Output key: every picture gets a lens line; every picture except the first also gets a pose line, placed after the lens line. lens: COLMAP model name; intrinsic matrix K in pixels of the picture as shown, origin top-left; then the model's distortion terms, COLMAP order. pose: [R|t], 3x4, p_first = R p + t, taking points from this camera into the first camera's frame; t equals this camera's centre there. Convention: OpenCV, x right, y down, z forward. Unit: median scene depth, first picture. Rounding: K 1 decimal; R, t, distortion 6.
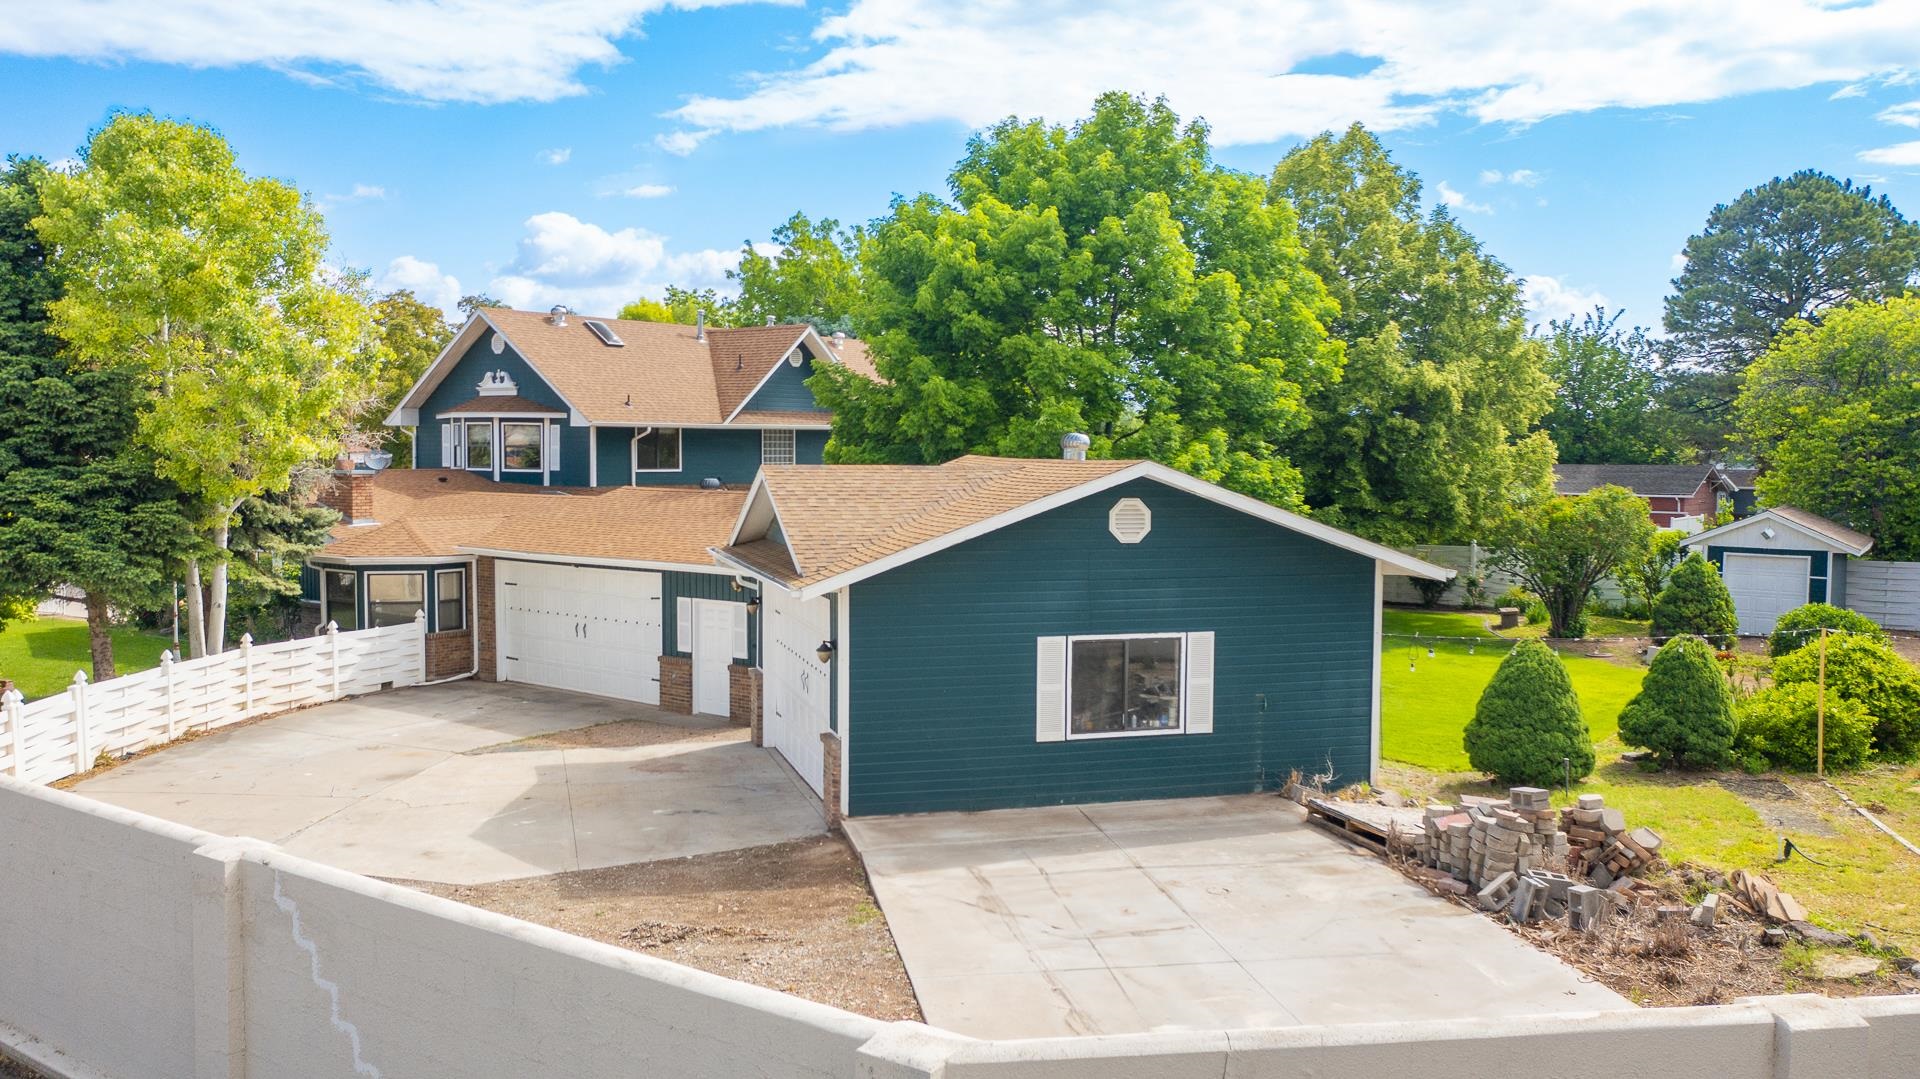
lens RADIAL K [[1533.1, 0, 957.6], [0, 1533.1, 553.5], [0, 0, 1]] dist [-0.009755, 0.000327]
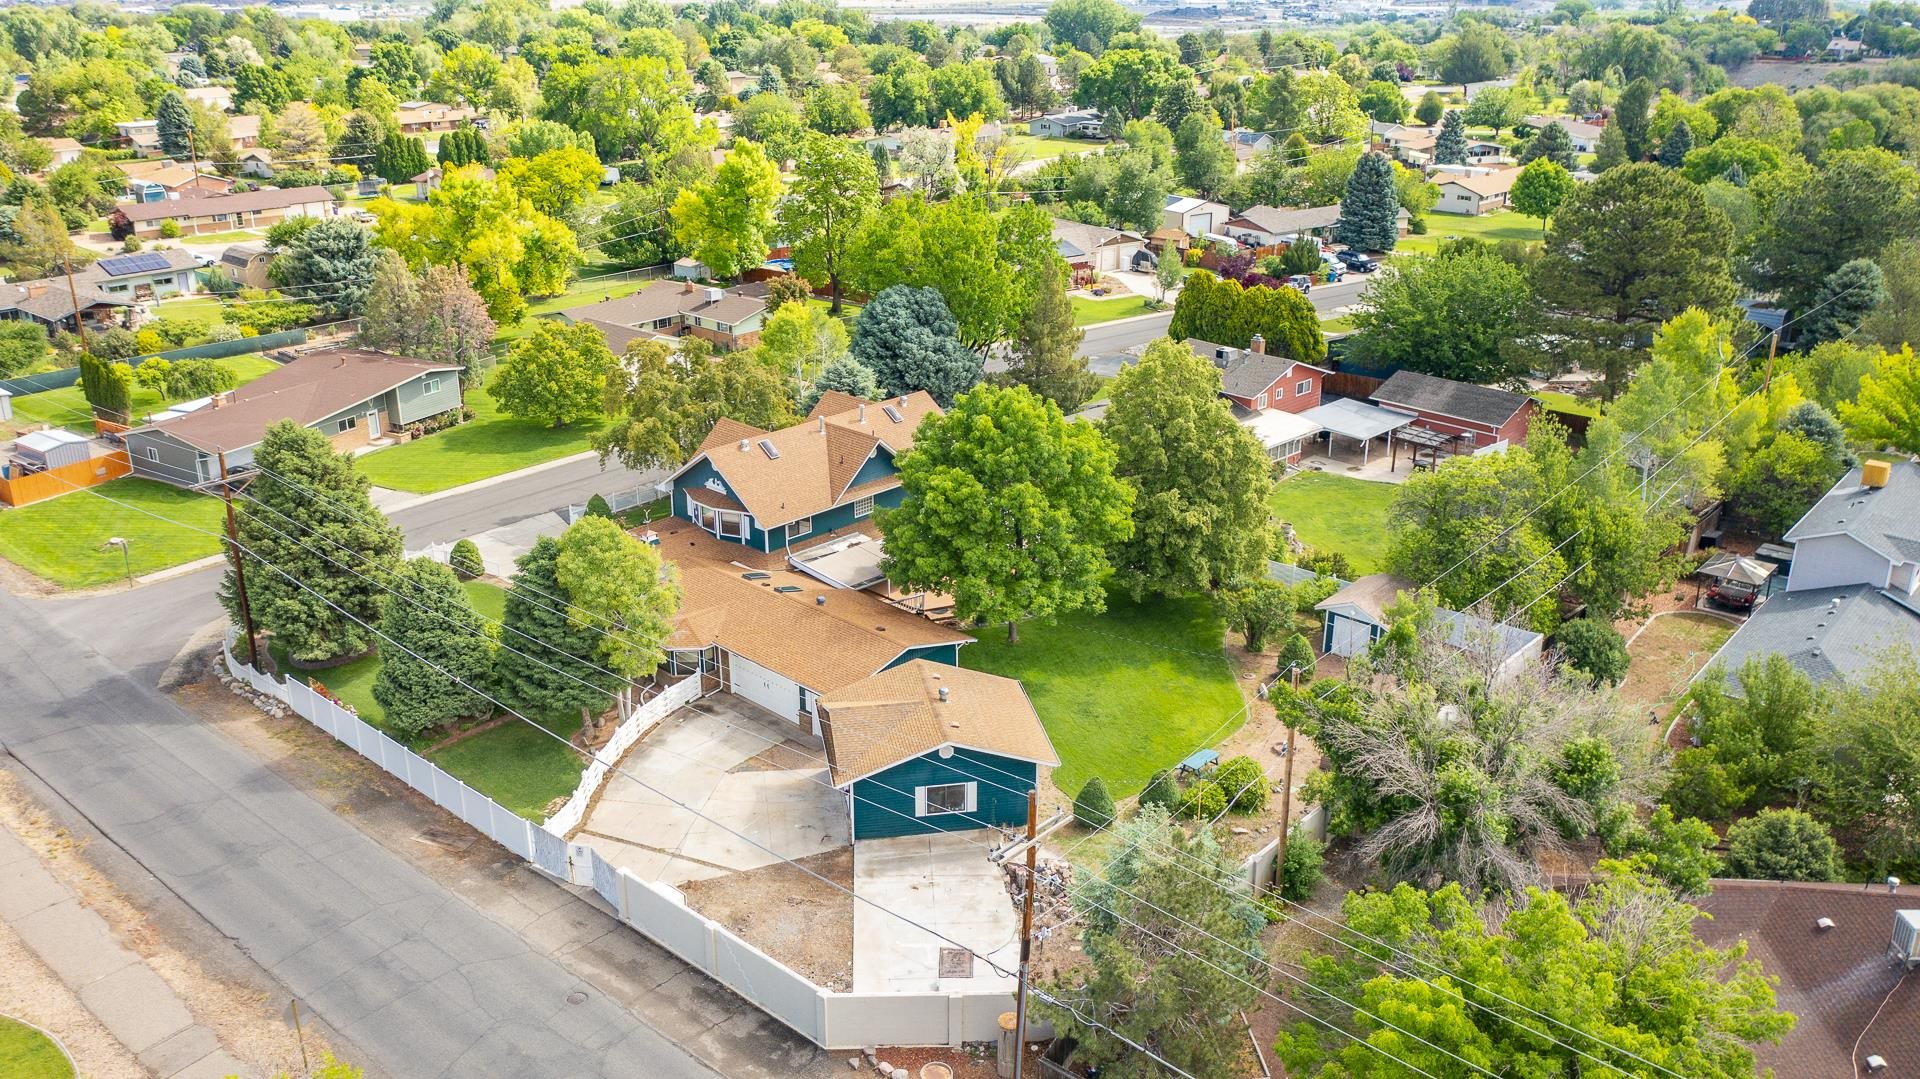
lens RADIAL K [[1533.1, 0, 959.6], [0, 1533.1, 531.2], [0, 0, 1]] dist [-0.009755, 0.000327]
pose [[0.994827, 0.034846, -0.095416, 0.232834], [-0.007676, 0.962422, 0.271448, -0.715866], [0.101289, -0.269312, 0.957712, -1.016864]]
